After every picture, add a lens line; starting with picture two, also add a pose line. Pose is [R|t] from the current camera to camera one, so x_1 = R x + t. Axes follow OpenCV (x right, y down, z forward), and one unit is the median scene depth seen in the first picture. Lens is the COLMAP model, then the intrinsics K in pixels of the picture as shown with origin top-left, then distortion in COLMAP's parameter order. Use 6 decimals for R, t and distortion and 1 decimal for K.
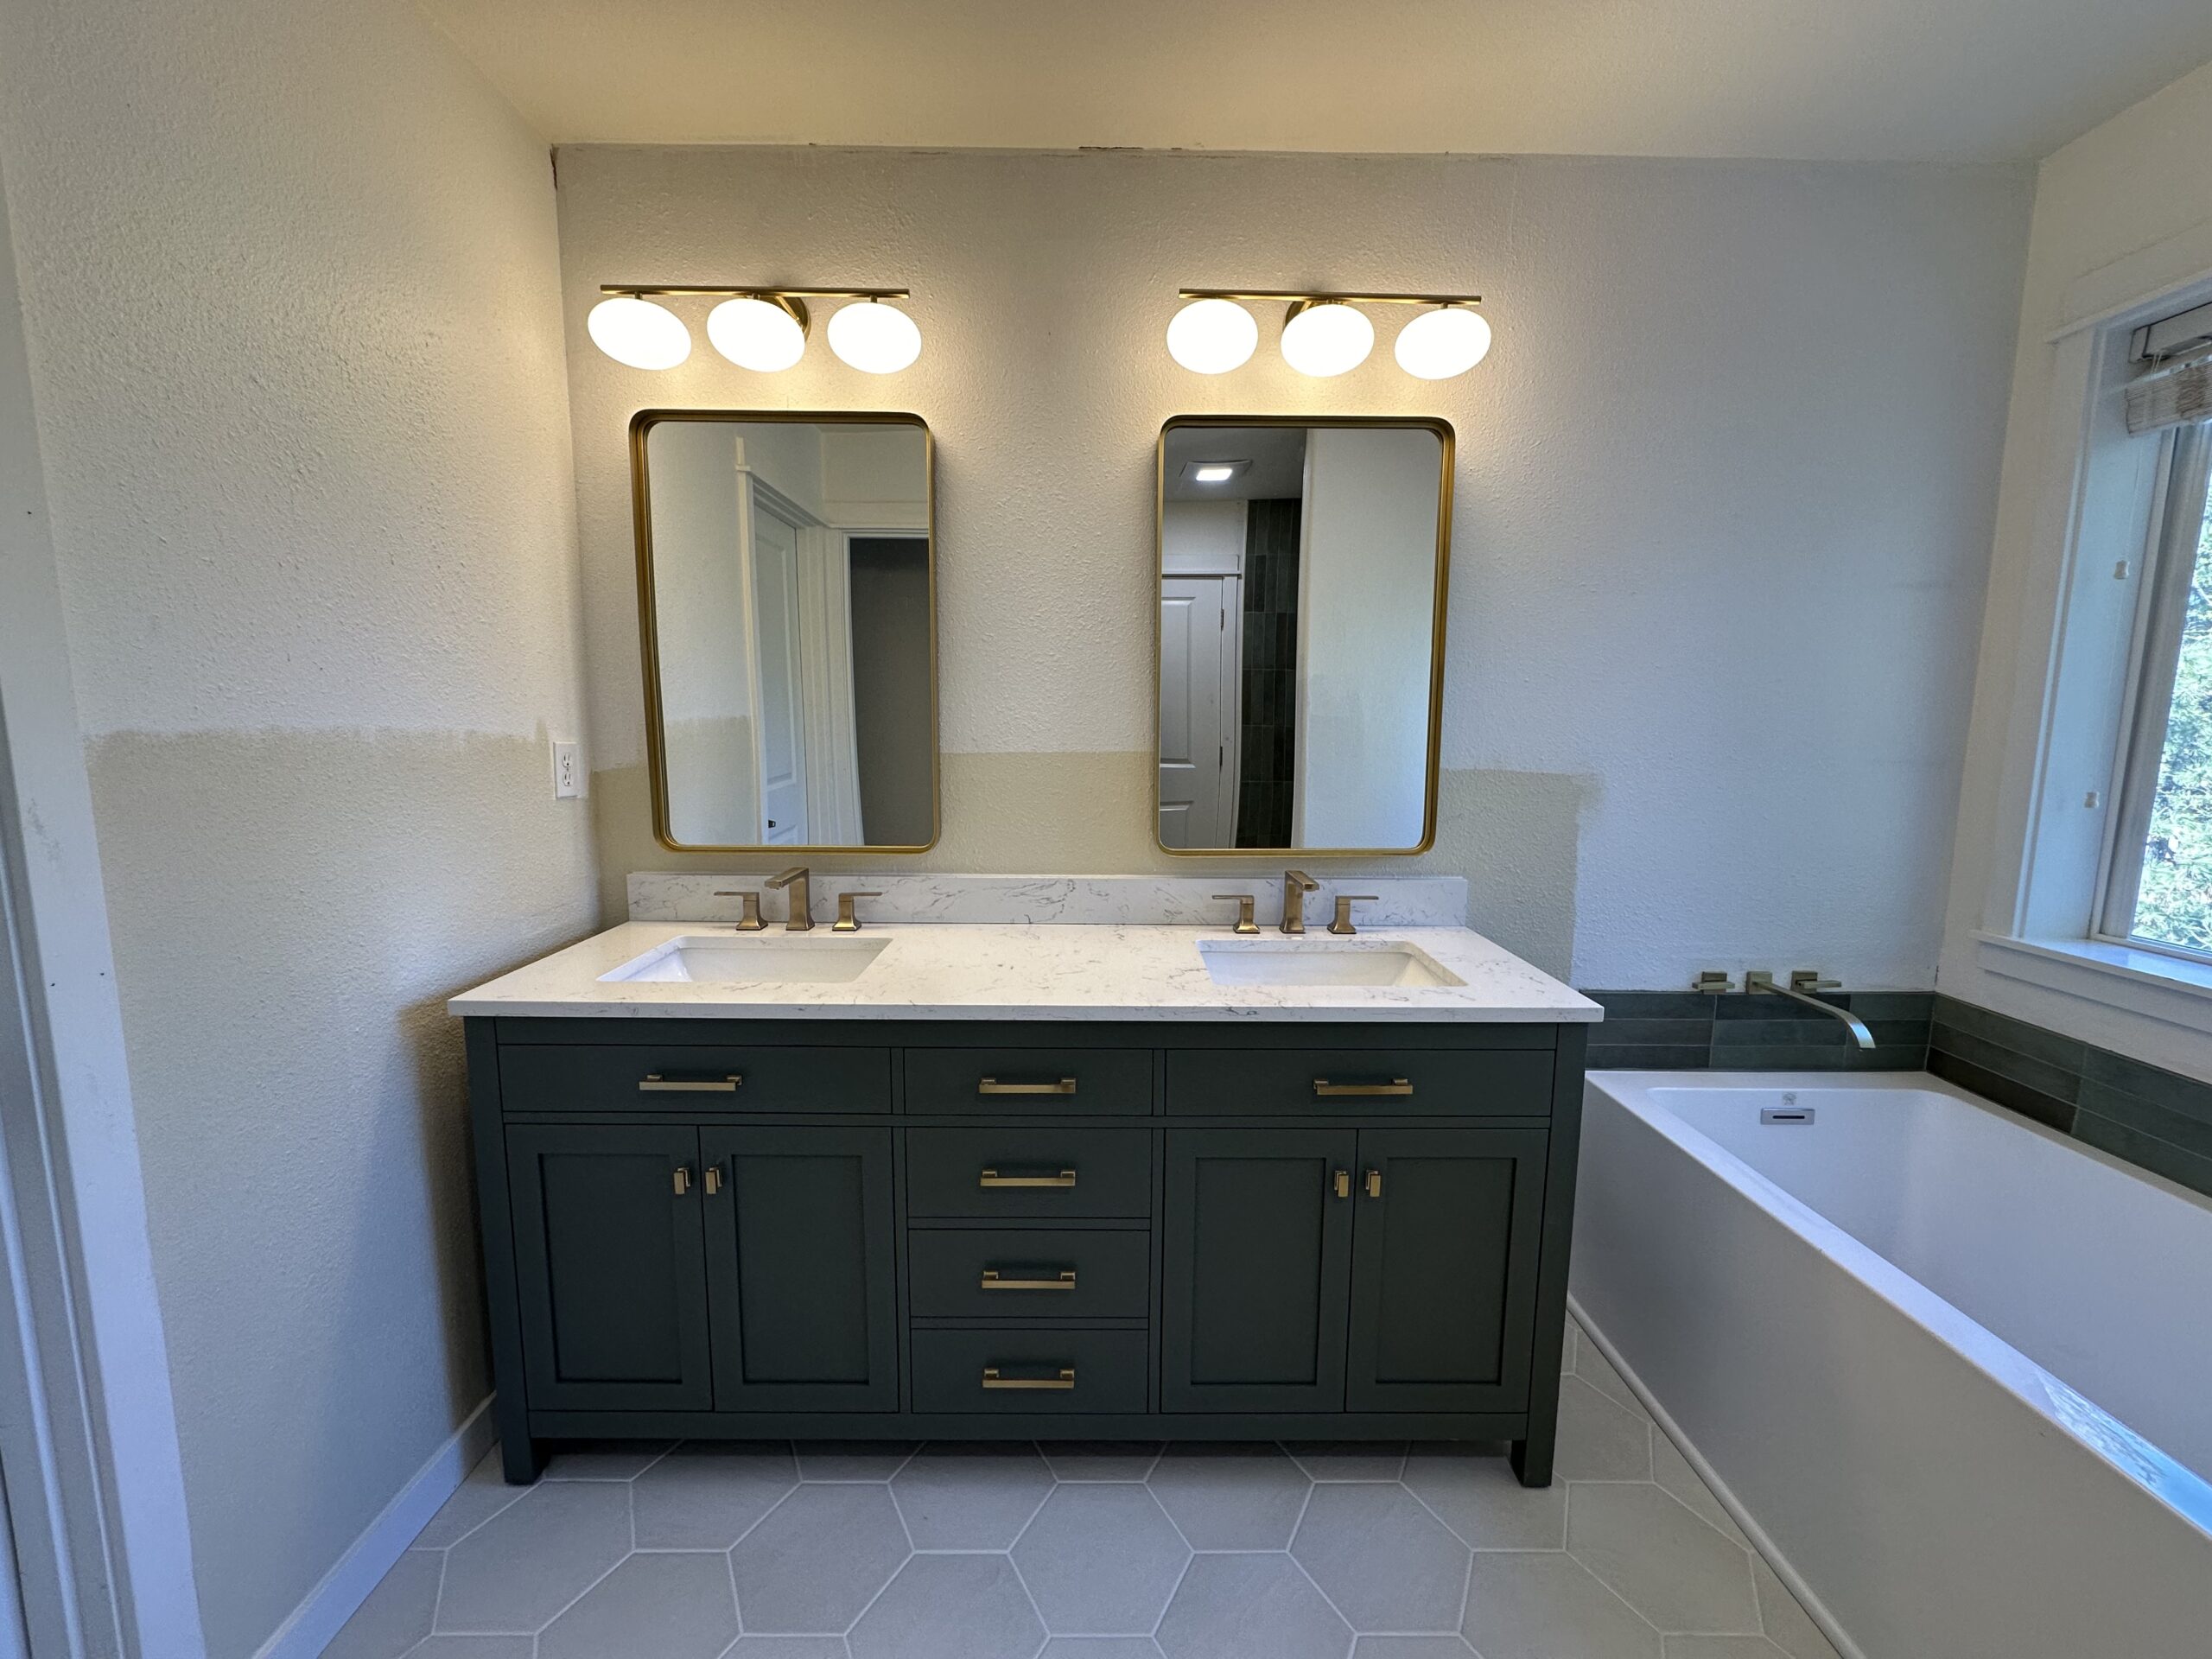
lens RADIAL K [[882.3, 0, 1107.6], [0, 882.3, 827.4], [0, 0, 1]] dist [-0.003097, 0.000195]
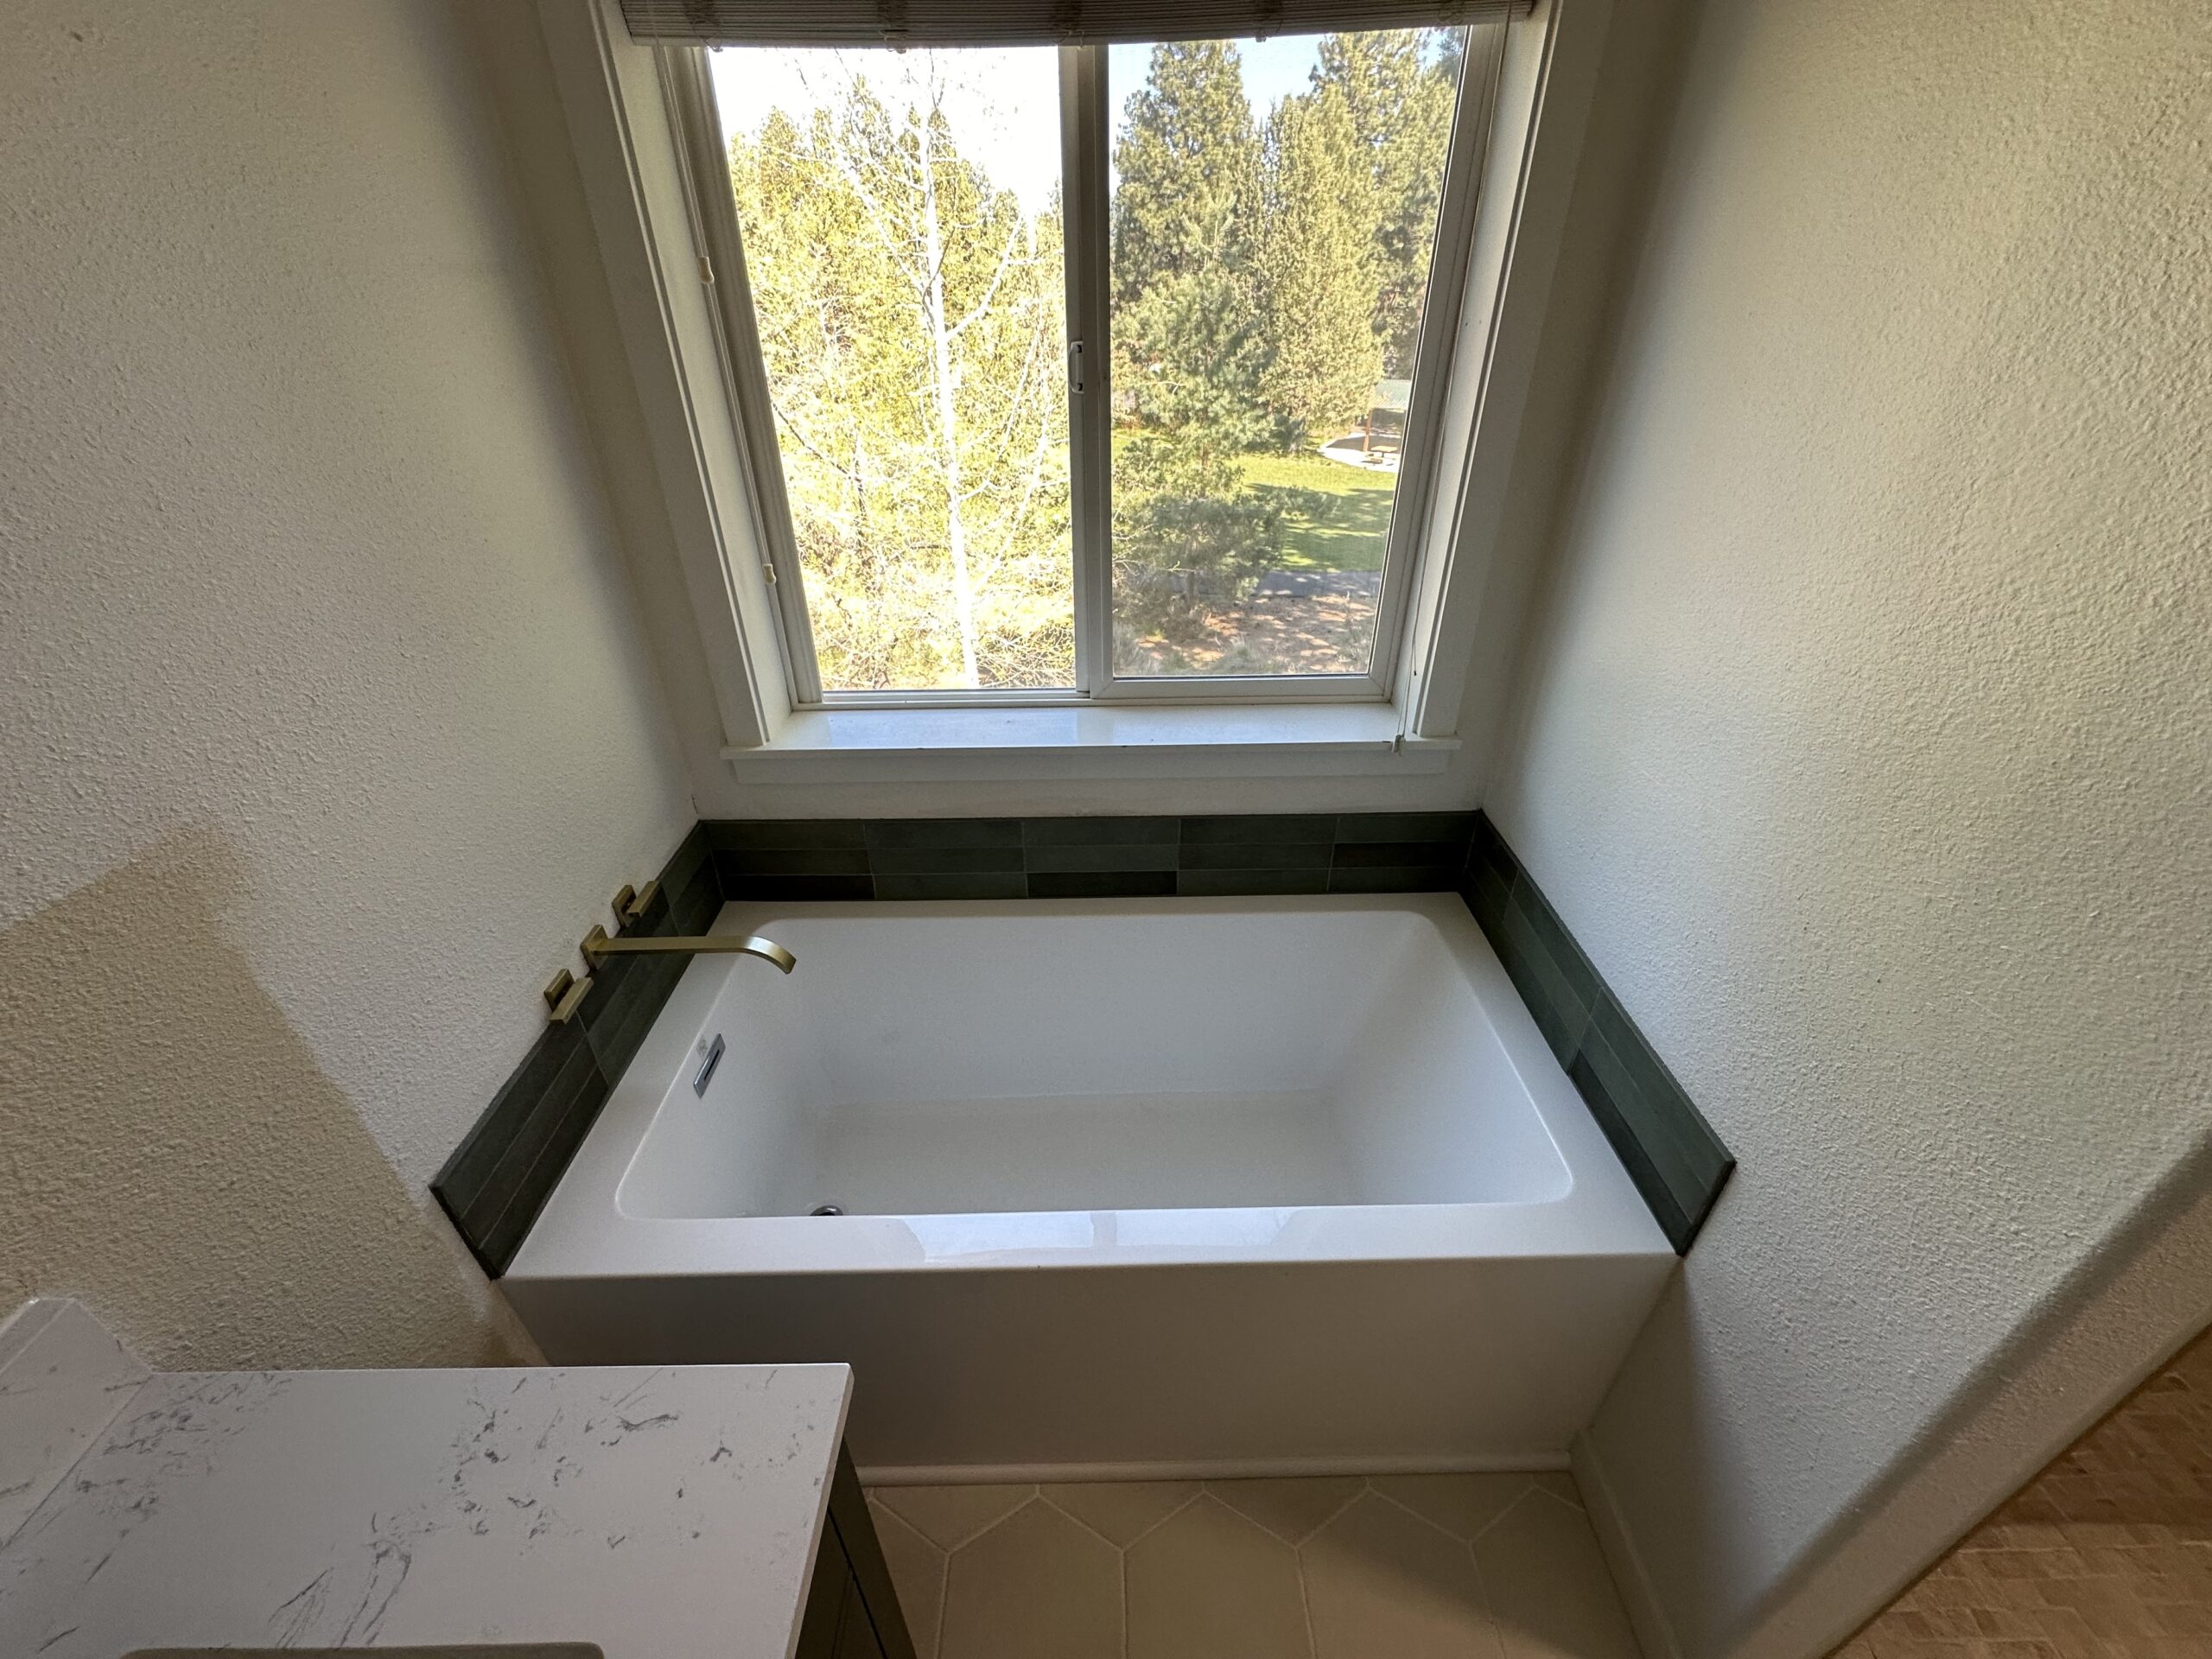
lens RADIAL K [[882.3, 0, 1108.1], [0, 882.3, 823.2], [0, 0, 1]] dist [-0.003097, 0.000195]
pose [[-0.005244, -0.527430, 0.849582, 0.213610], [0.134376, 0.841517, 0.523252, -0.211328], [-0.990917, 0.116907, 0.066461, 0.561180]]
